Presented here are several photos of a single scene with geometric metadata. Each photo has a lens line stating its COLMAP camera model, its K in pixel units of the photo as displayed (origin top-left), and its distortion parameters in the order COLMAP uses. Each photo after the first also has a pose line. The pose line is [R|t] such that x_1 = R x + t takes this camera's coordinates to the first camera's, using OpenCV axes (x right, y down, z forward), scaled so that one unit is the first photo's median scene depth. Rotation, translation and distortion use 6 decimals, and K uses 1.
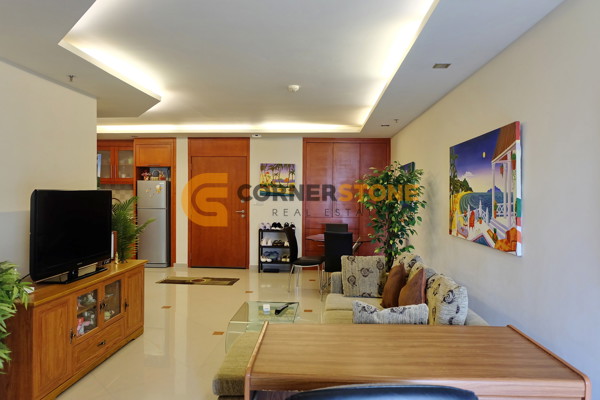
lens RADIAL K [[428.6, 0, 302.6], [0, 428.6, 194.7], [0, 0, 1]] dist [-0.013939, 0.047983]
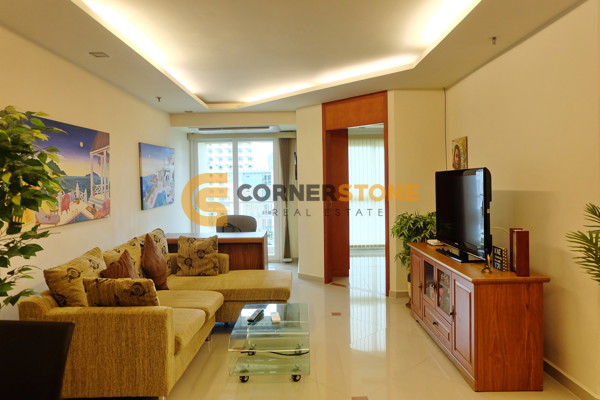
lens RADIAL K [[428.6, 0, 300.1], [0, 428.6, 196.7], [0, 0, 1]] dist [-0.013939, 0.047983]
pose [[-0.998780, 0.013522, -0.047485, -0.078265], [0.011792, 0.999263, 0.036523, 0.009802], [0.047944, 0.035918, -0.998204, 1.471593]]
